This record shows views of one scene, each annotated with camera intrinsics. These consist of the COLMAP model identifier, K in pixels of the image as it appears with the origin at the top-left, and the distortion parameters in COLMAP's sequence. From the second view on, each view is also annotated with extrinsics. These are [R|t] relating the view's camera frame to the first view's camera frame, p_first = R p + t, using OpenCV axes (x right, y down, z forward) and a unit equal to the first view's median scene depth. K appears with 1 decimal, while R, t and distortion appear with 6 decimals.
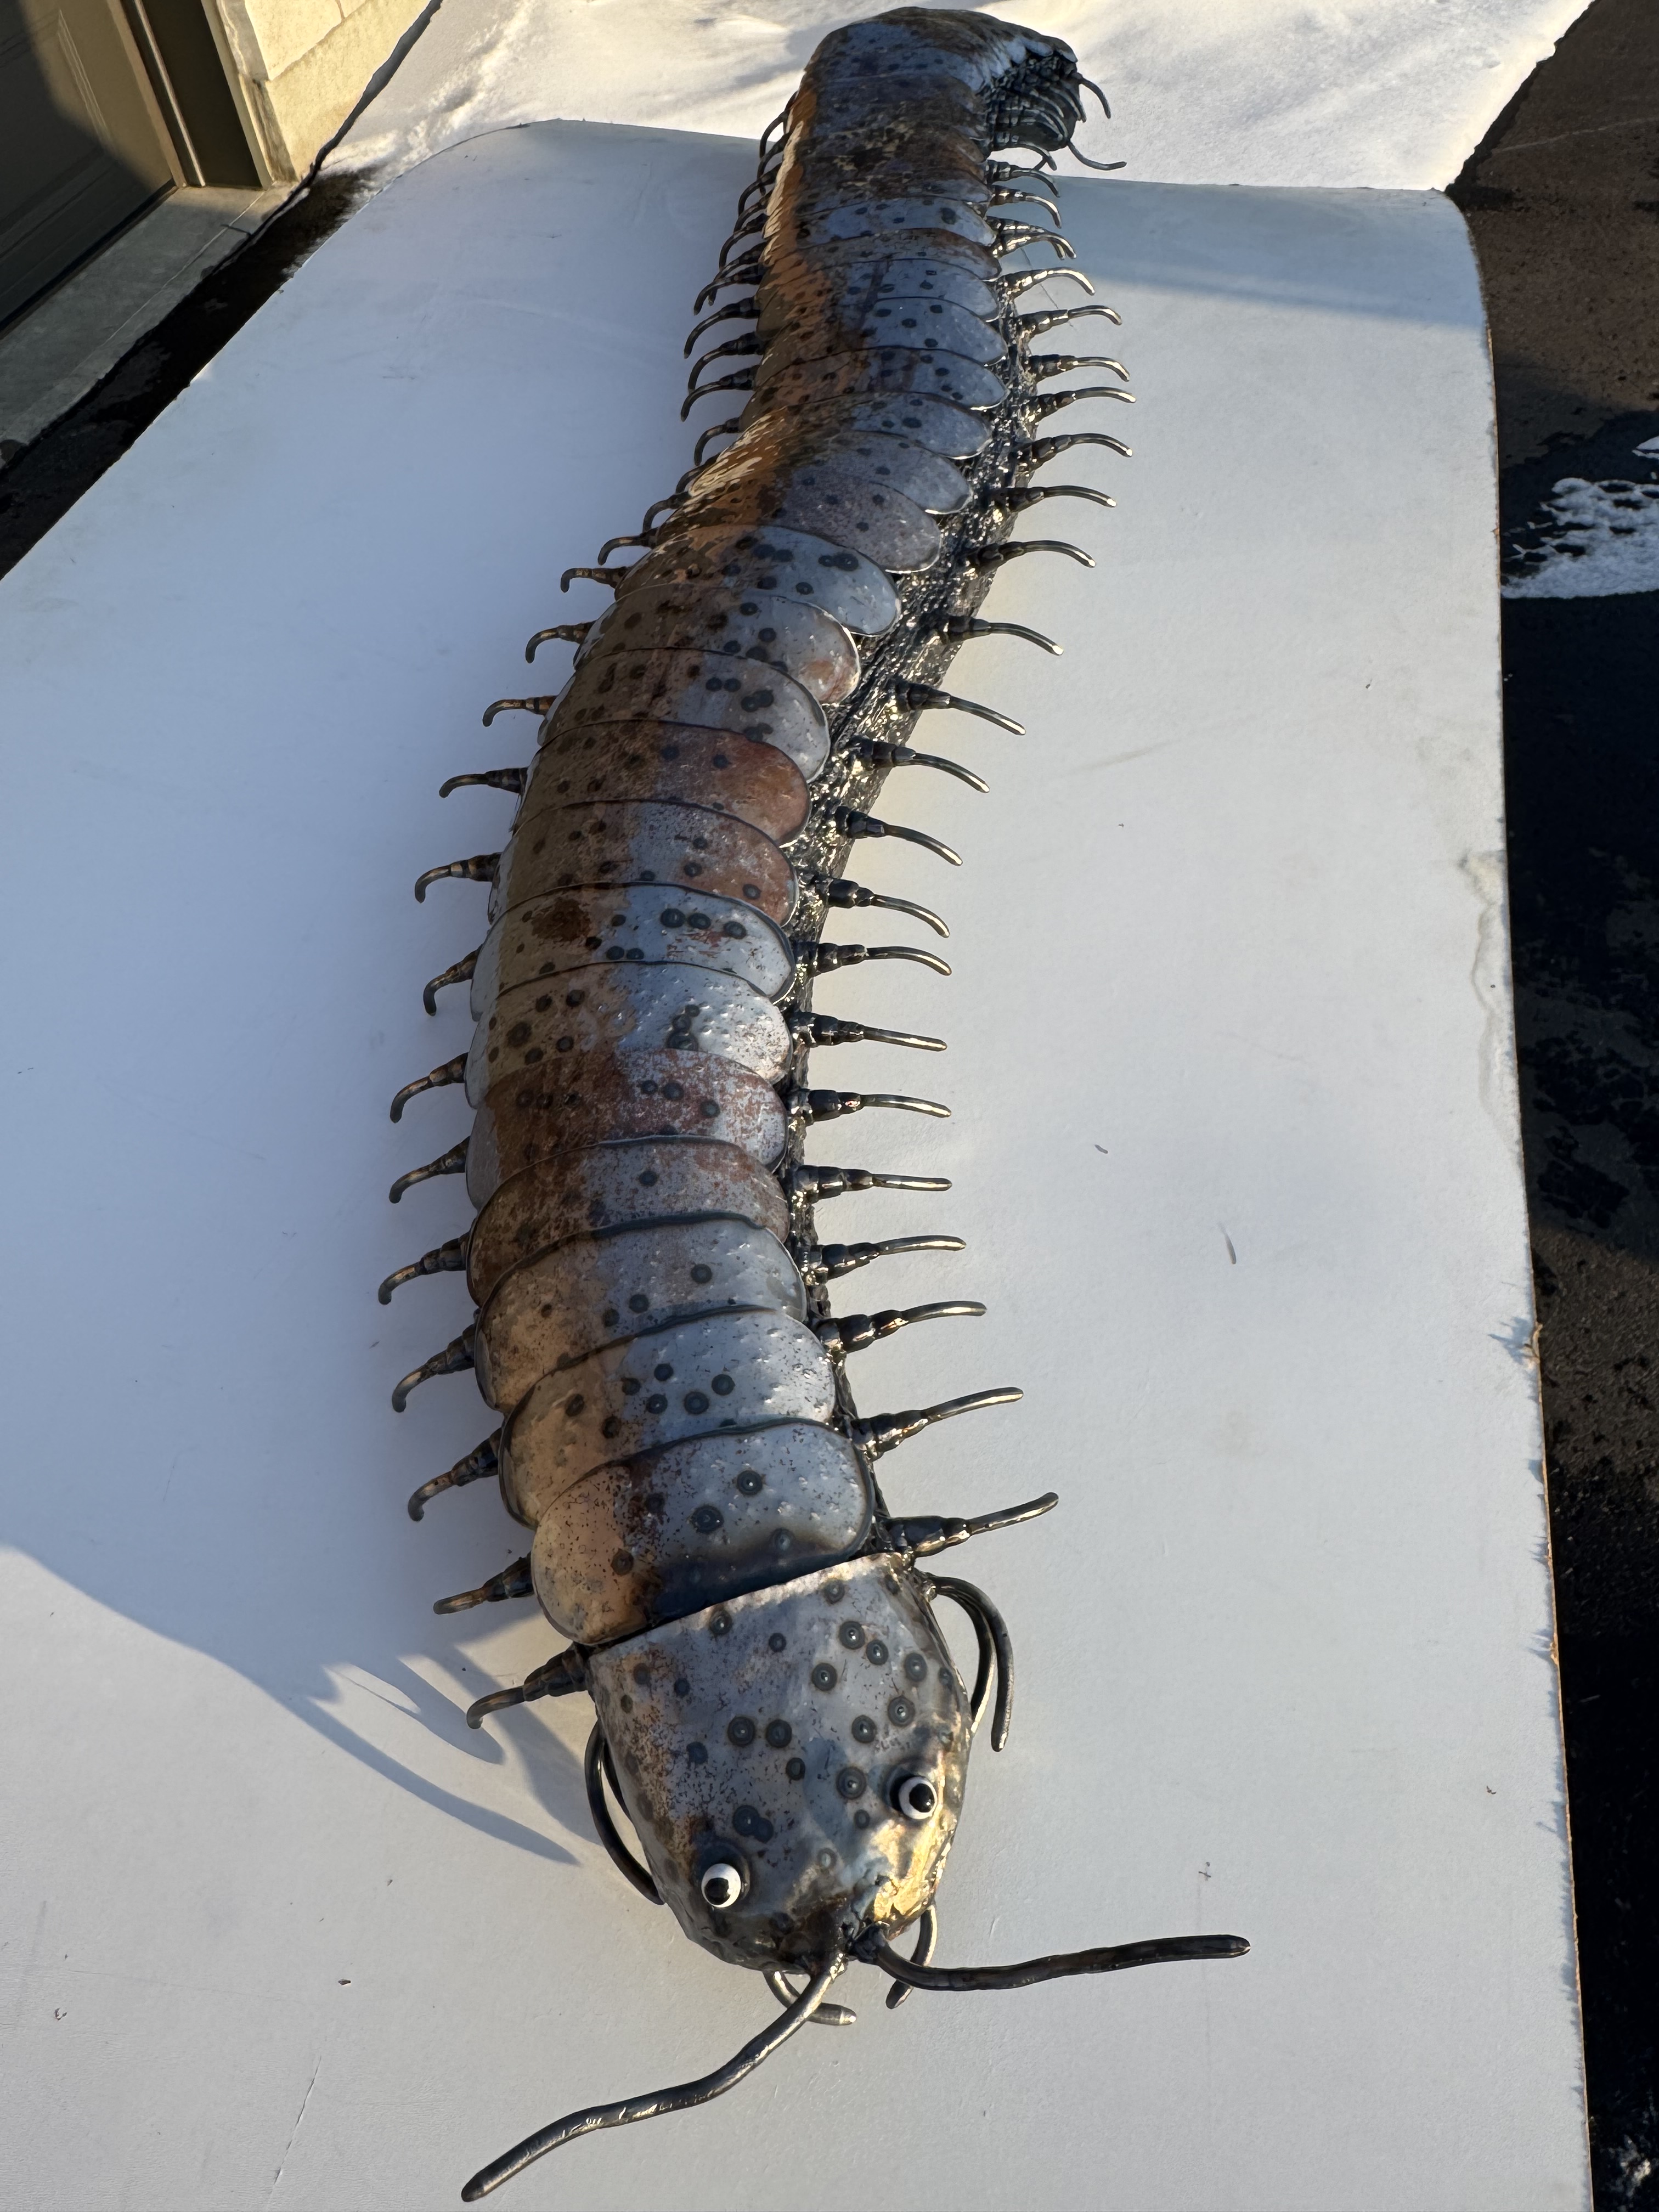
lens RADIAL K [[1477.3, 0, 828.3], [0, 1477.3, 1071.5], [0, 0, 1]] dist [0.002450, 0.000933]
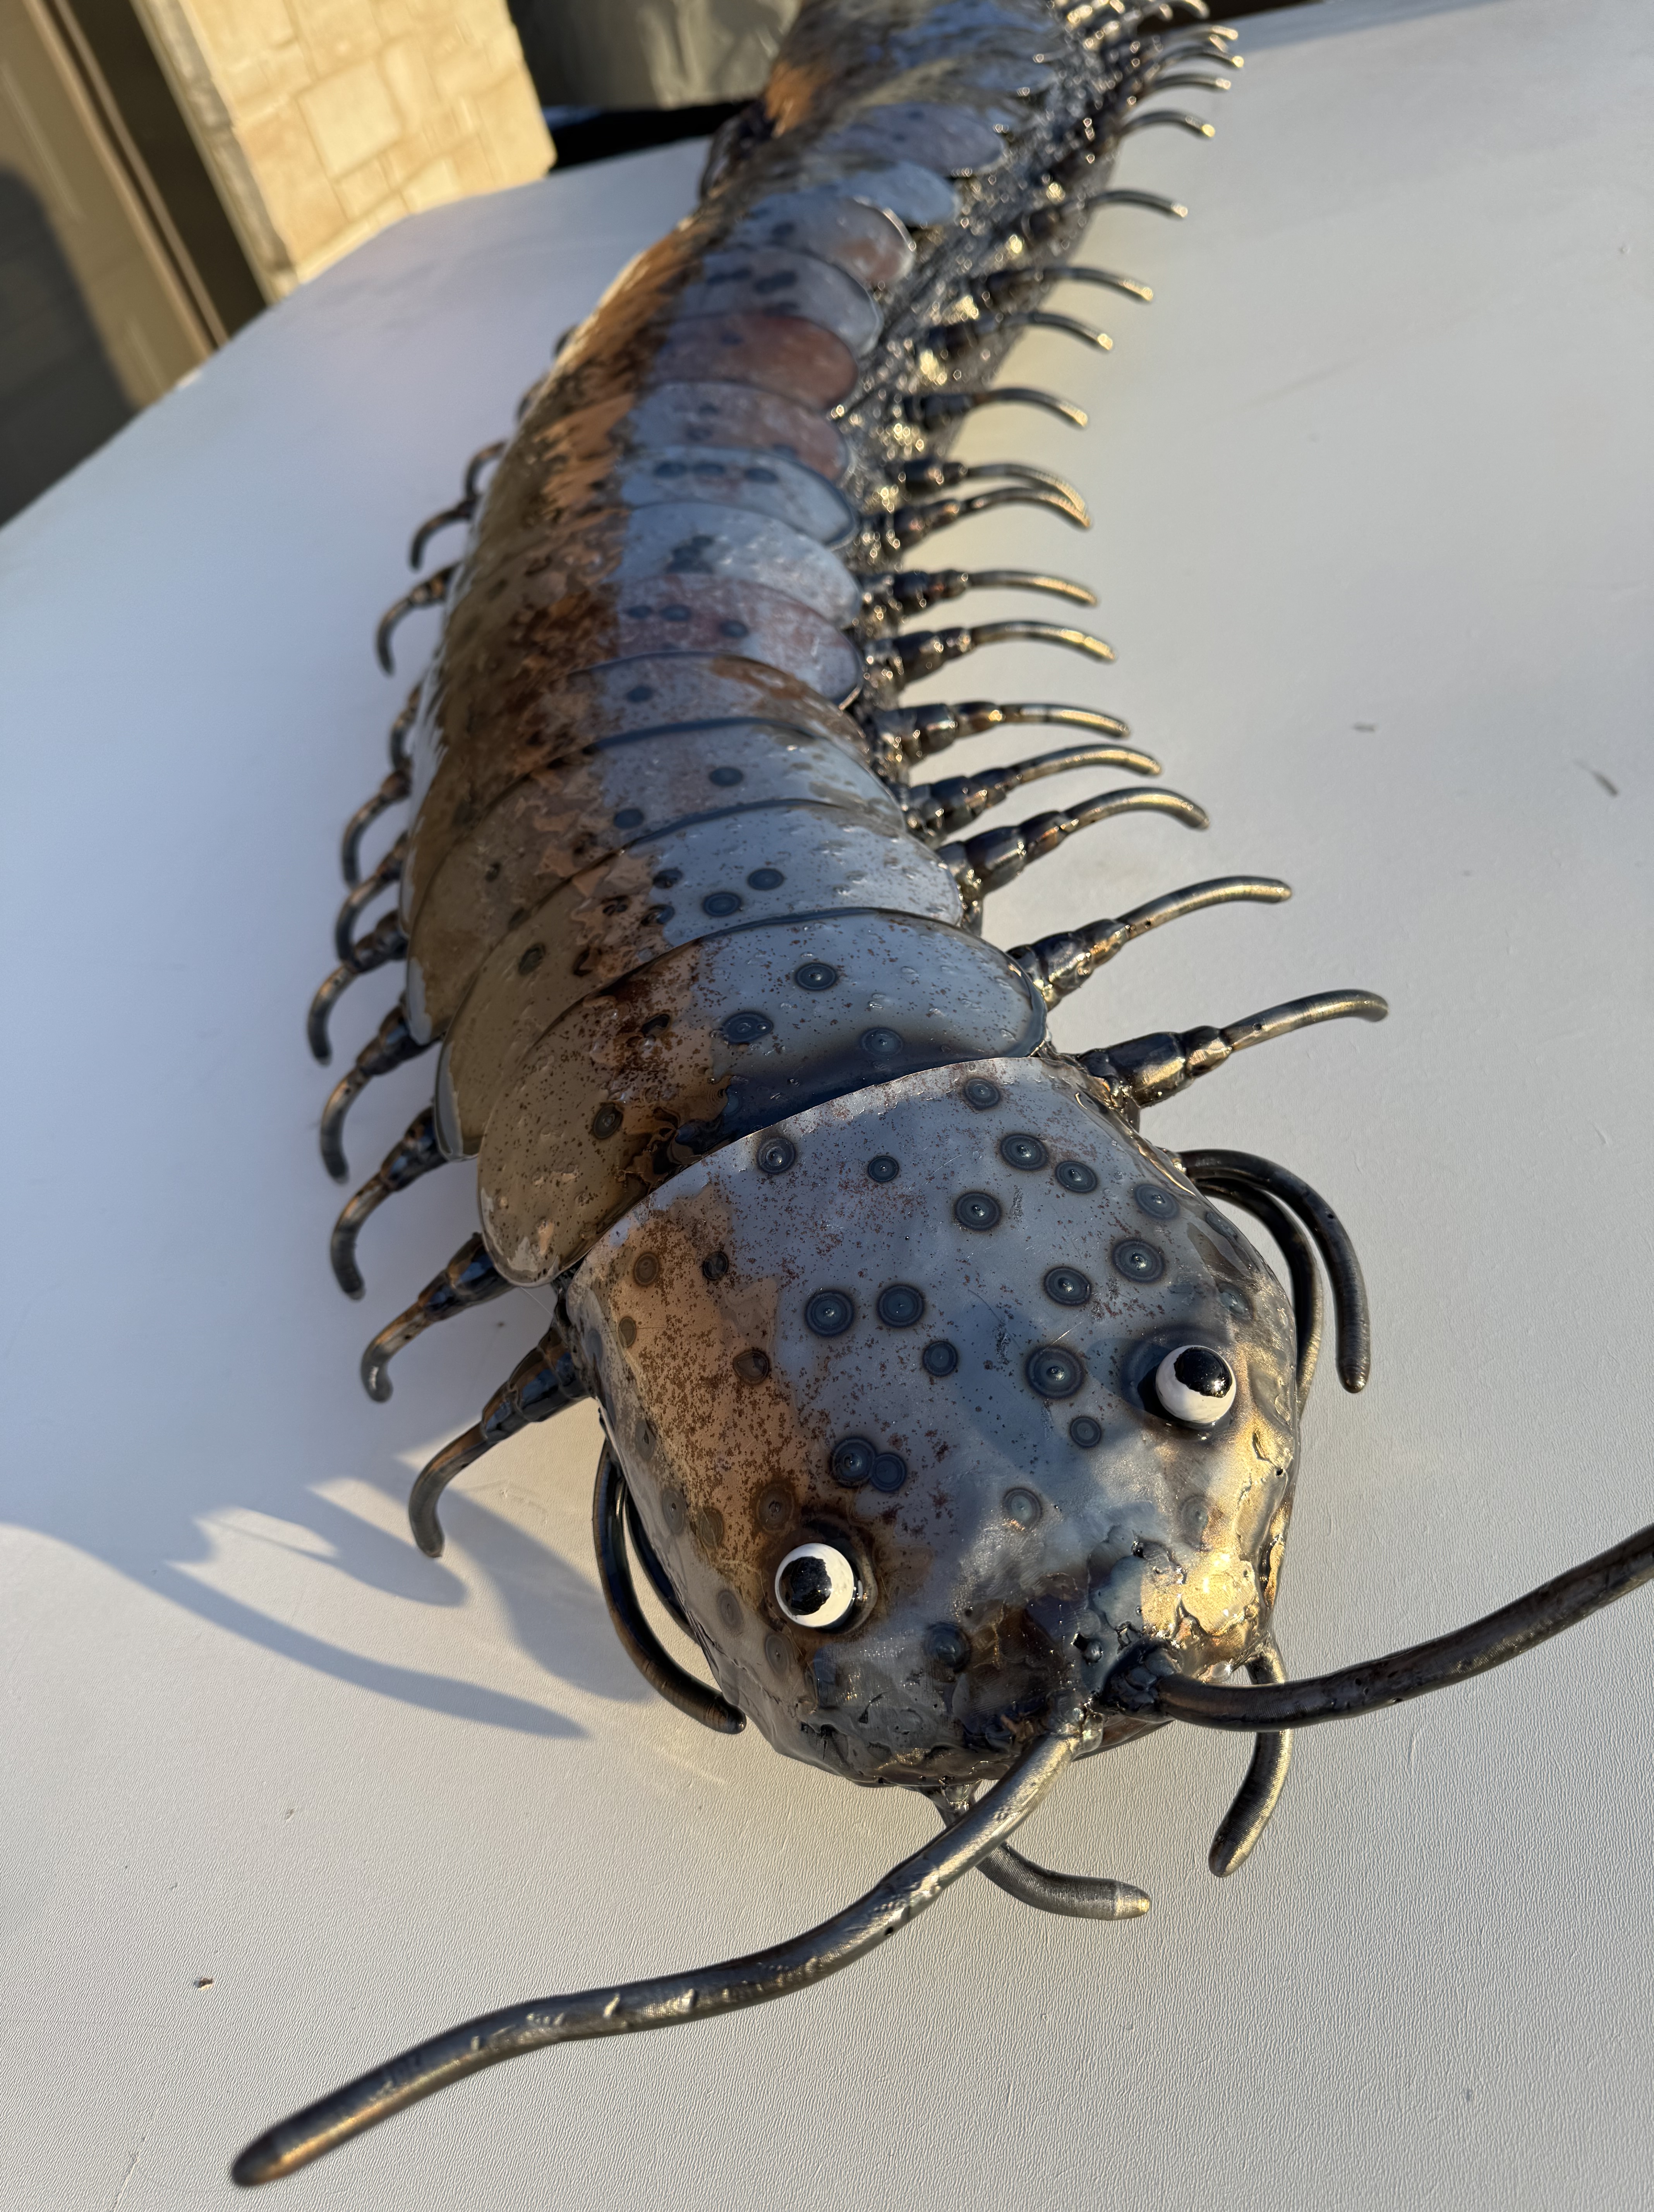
lens RADIAL K [[1582.6, 0, 827.0], [0, 1582.6, 1106.0], [0, 0, 1]] dist [0.176426, -0.387662]
pose [[0.980318, -0.154424, -0.123002, 0.017503], [0.130200, 0.974040, -0.185184, 0.416780], [0.148406, 0.165524, 0.974976, 0.387018]]
